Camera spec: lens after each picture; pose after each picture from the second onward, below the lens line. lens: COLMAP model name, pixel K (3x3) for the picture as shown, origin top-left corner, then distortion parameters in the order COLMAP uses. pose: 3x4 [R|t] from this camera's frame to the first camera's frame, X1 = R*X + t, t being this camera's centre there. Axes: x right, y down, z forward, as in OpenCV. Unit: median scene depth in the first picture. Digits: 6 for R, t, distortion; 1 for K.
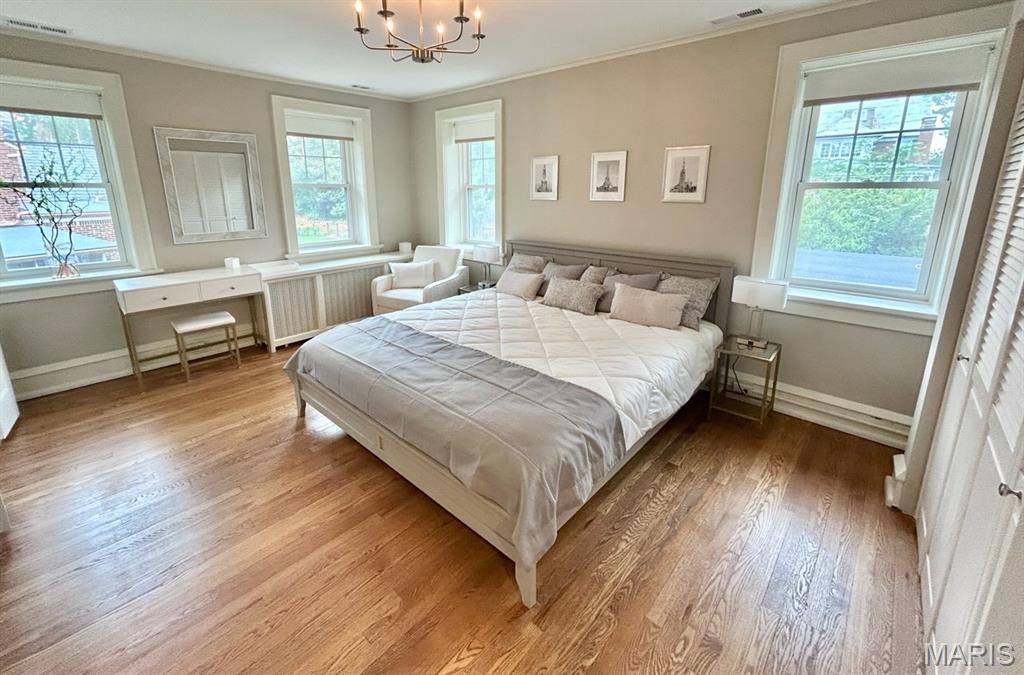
lens RADIAL K [[416.7, 0, 515.0], [0, 416.7, 287.6], [0, 0, 1]] dist [-0.011006, -0.000127]
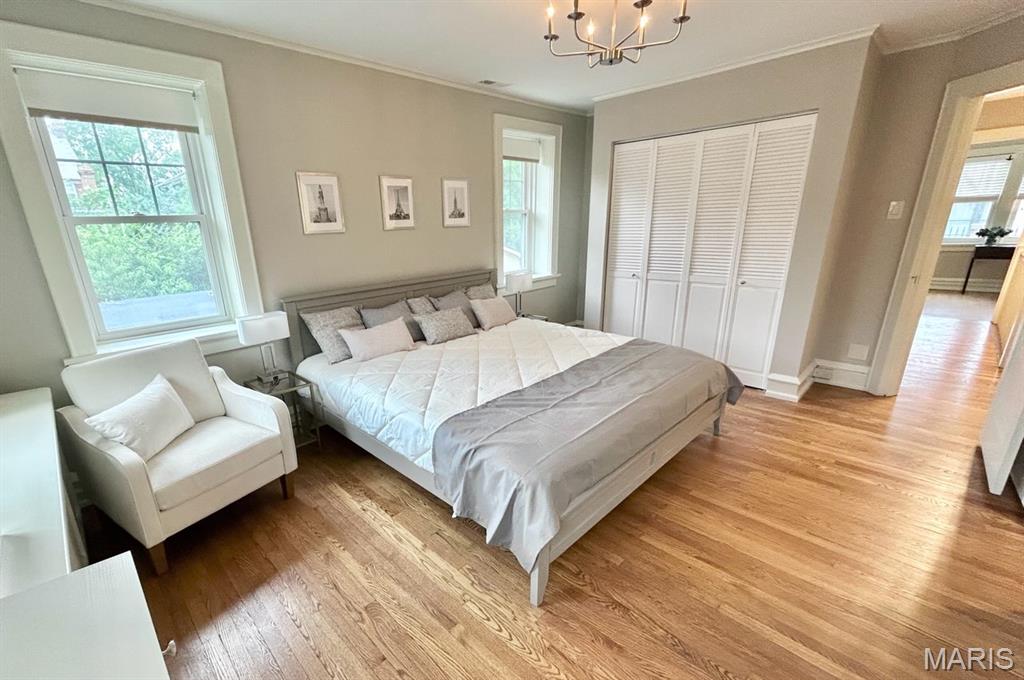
lens RADIAL K [[427.1, 0, 512.0], [0, 427.1, 340.0], [0, 0, 1]] dist [0.017236, 0.000097]
pose [[0.075519, -0.282044, 0.956425, -0.777383], [0.256924, 0.932282, 0.254638, -0.157780], [-0.963476, 0.226499, 0.142869, 0.678789]]
